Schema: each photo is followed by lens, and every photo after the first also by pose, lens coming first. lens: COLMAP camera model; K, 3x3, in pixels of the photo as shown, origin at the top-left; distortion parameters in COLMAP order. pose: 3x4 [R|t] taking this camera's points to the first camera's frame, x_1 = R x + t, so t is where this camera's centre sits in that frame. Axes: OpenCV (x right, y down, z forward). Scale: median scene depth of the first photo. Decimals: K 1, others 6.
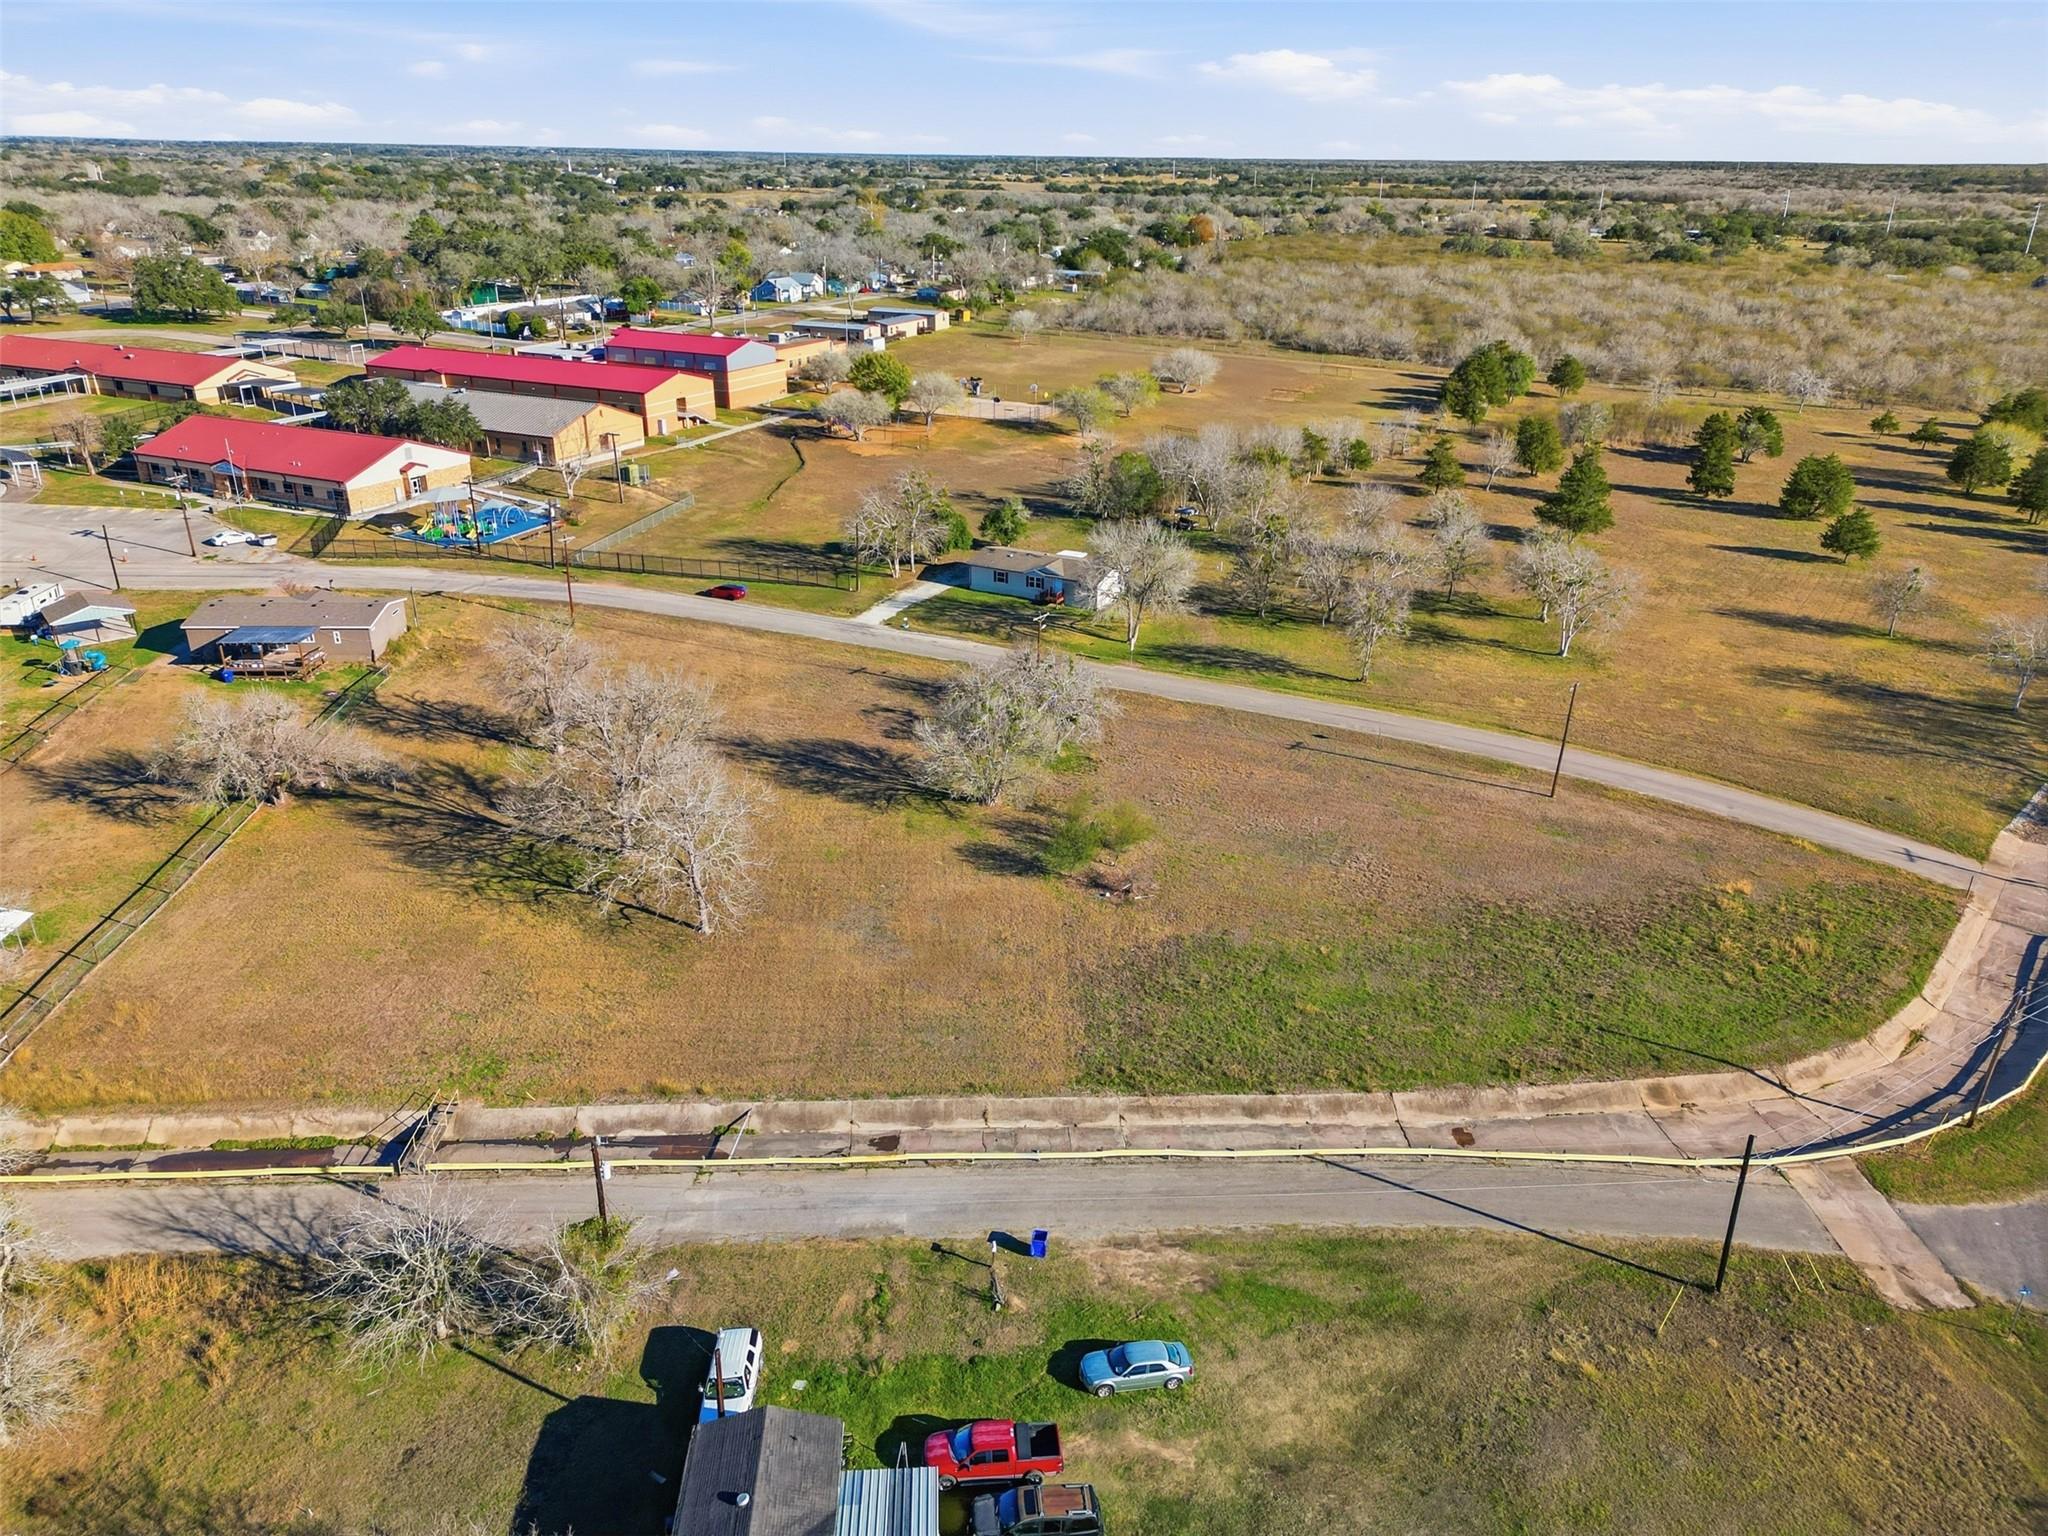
lens RADIAL K [[1431.3, 0, 1029.3], [0, 1431.3, 758.1], [0, 0, 1]] dist [0.072929, -0.061421]
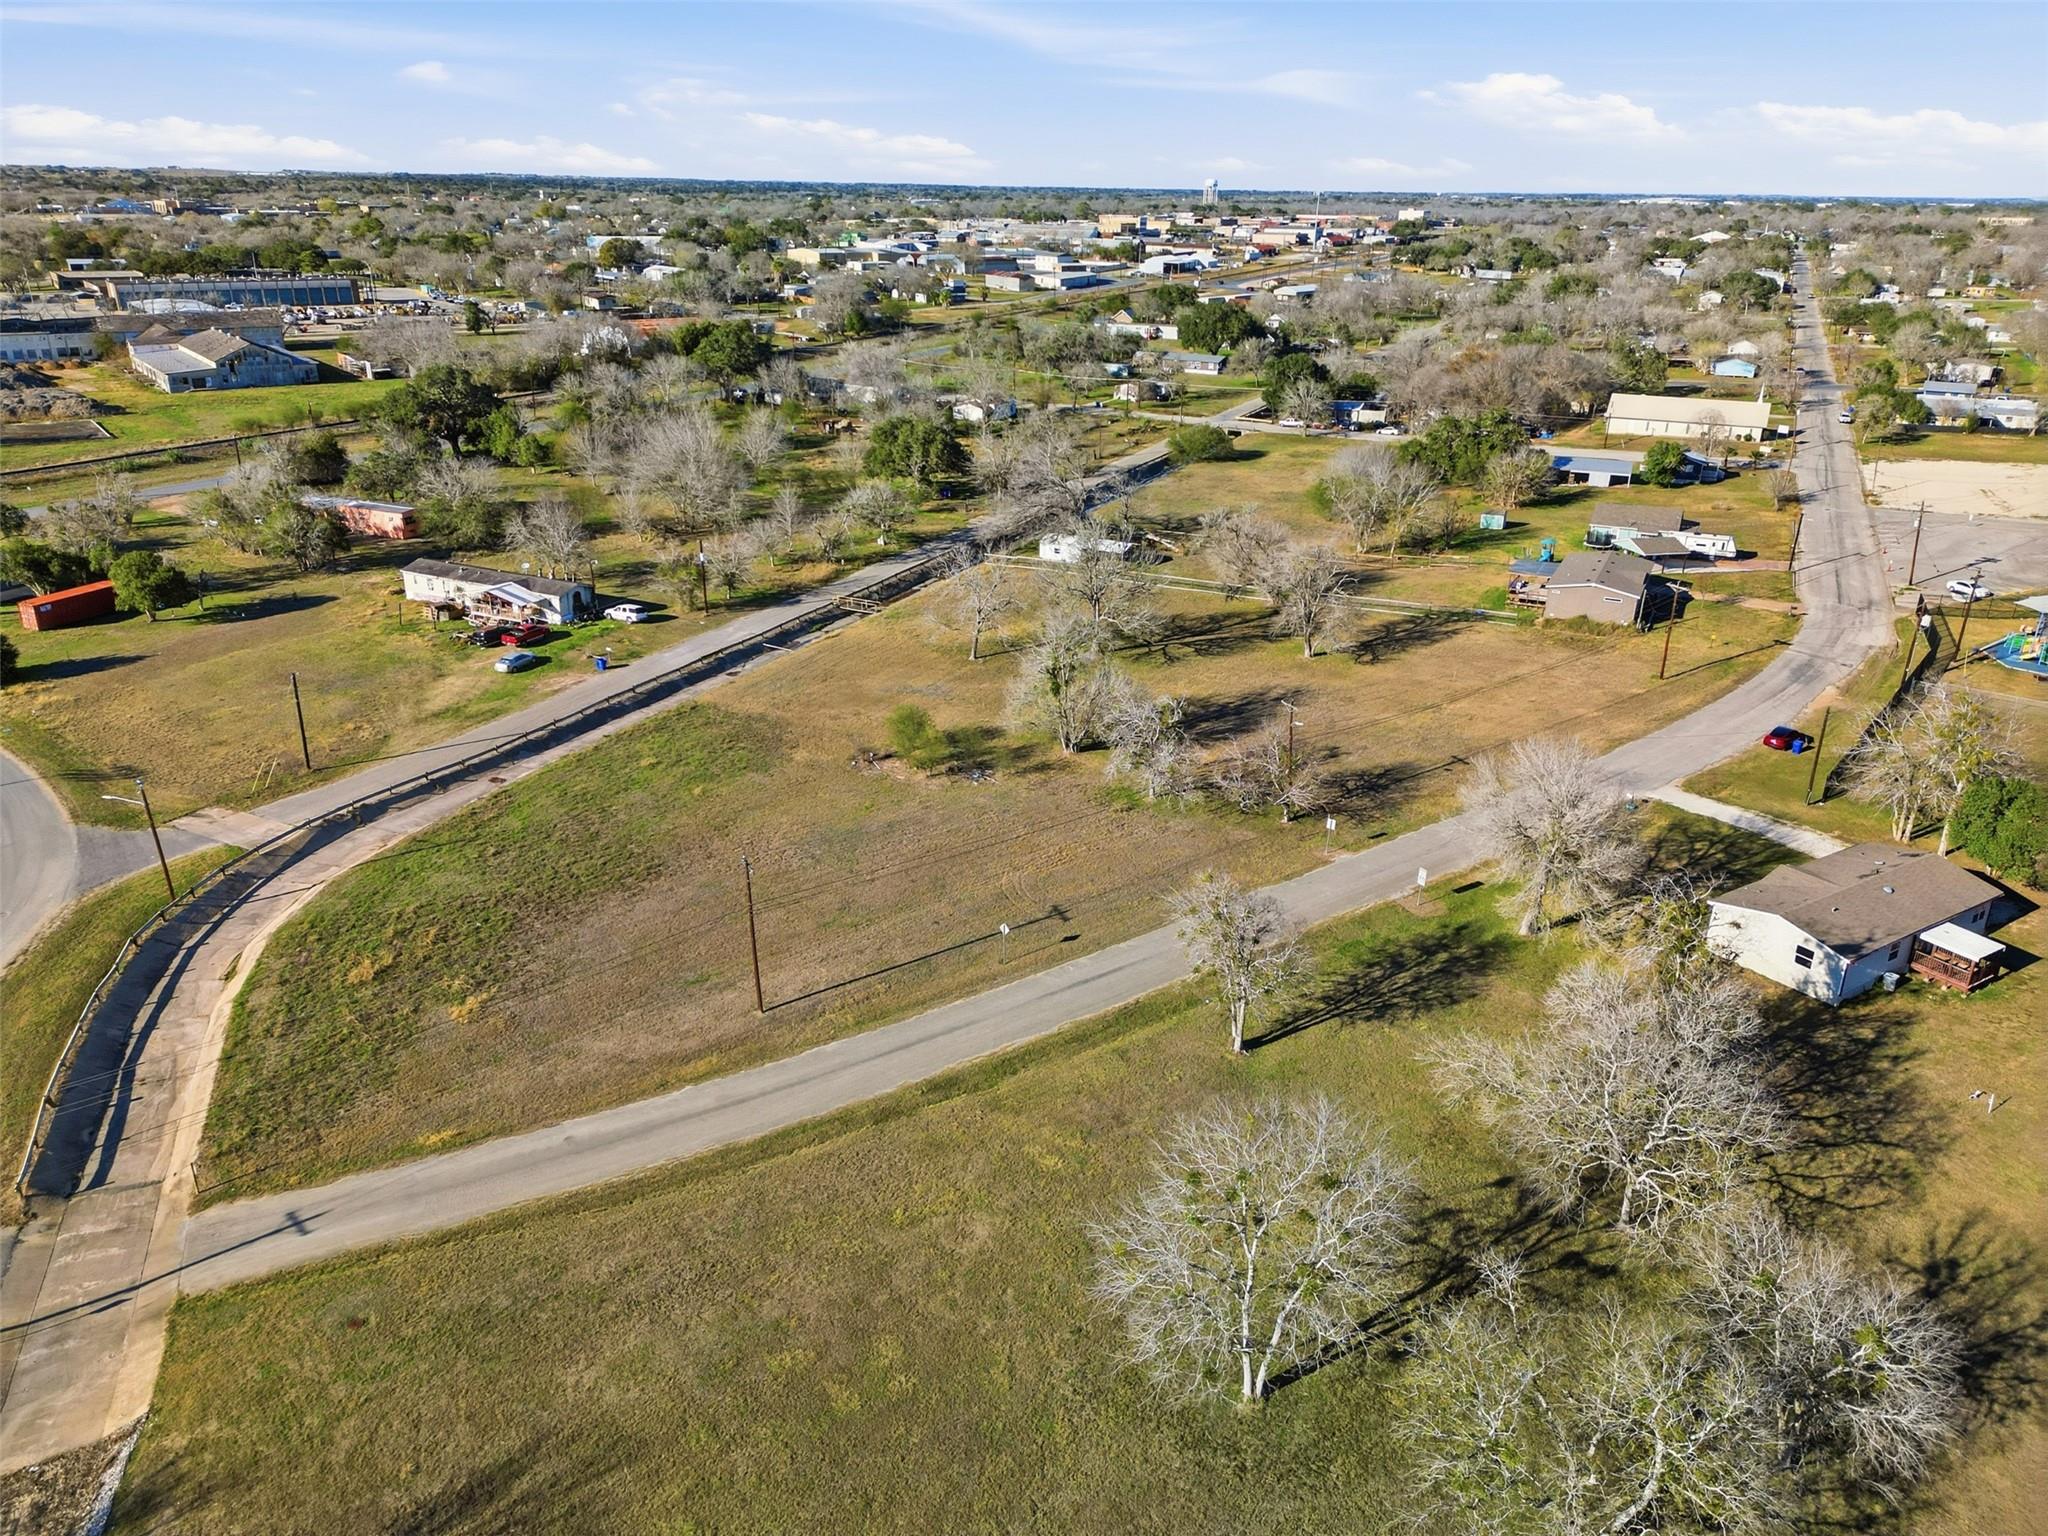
lens RADIAL K [[1431.3, 0, 1029.3], [0, 1431.3, 758.1], [0, 0, 1]] dist [0.072929, -0.061421]
pose [[-0.483093, 0.303667, -0.821224, 0.864574], [-0.362099, 0.784674, 0.503160, -0.490080], [0.797186, 0.540437, -0.269113, 1.254623]]
